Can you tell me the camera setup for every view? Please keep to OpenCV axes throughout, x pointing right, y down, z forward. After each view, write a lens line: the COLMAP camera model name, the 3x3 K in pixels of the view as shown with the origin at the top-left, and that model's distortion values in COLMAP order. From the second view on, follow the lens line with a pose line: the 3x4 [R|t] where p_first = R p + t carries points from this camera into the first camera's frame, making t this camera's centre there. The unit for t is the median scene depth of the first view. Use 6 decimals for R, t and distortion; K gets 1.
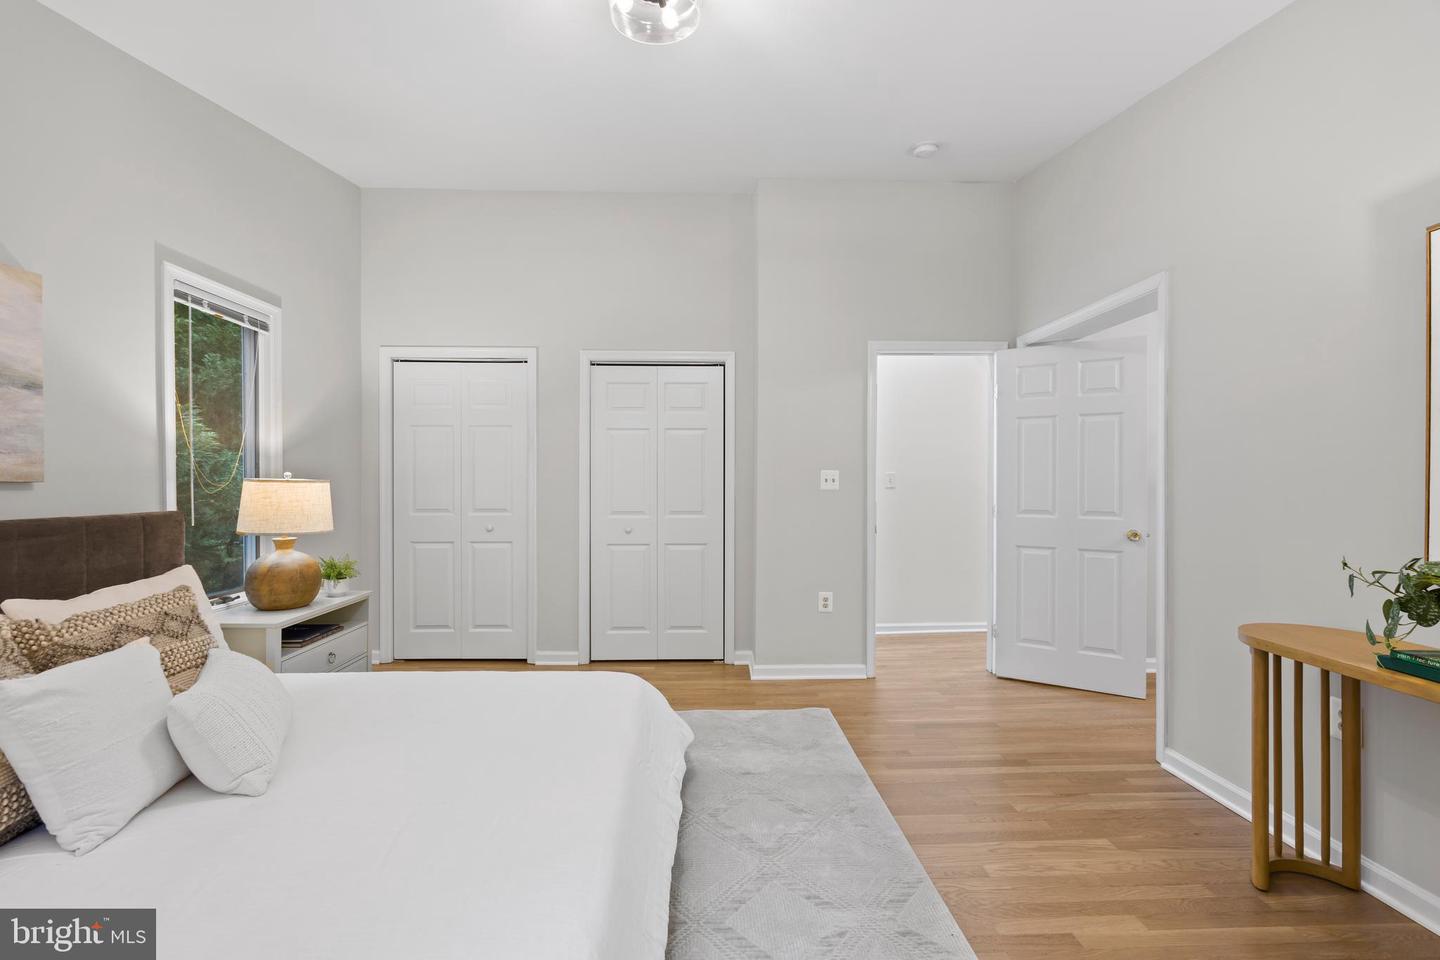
lens RADIAL K [[579.2, 0, 730.4], [0, 579.2, 483.5], [0, 0, 1]] dist [-0.005230, 0.000548]
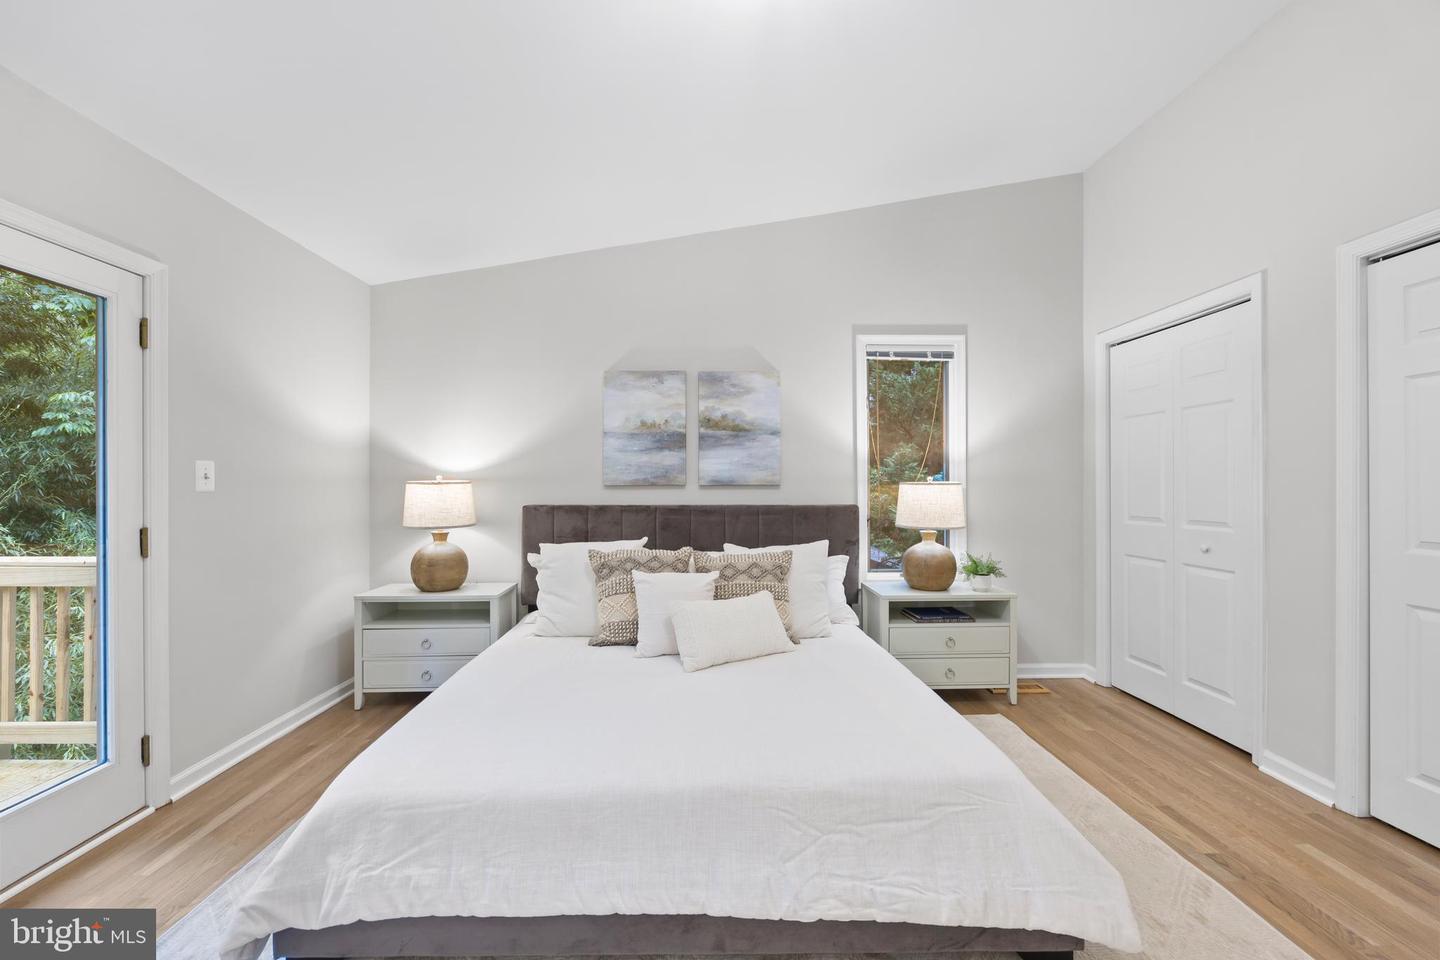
lens RADIAL K [[579.2, 0, 715.3], [0, 579.2, 488.5], [0, 0, 1]] dist [-0.005230, 0.000548]
pose [[-0.027807, 0.003731, -0.999606, 0.432483], [-0.000128, 0.999993, 0.003736, 0.001059], [0.999613, 0.000232, -0.027806, 0.574194]]
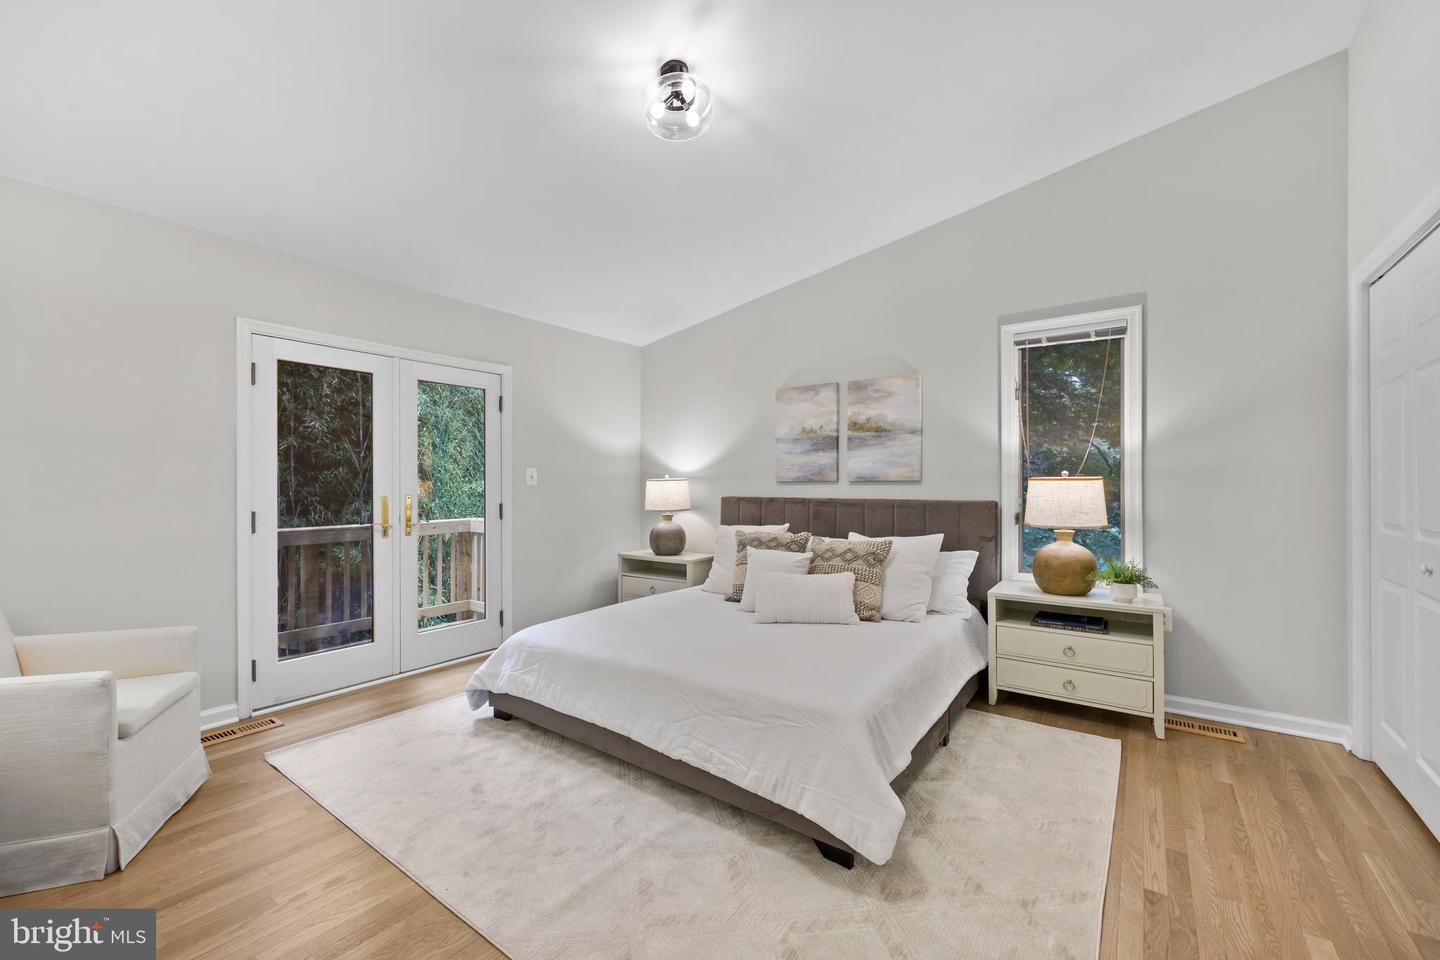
lens RADIAL K [[579.2, 0, 707.1], [0, 579.2, 486.8], [0, 0, 1]] dist [-0.005230, 0.000548]
pose [[-0.638636, 0.003545, -0.769501, 0.501023], [-0.000249, 0.999988, 0.004814, 0.005573], [0.769509, 0.003266, -0.638627, 1.147440]]
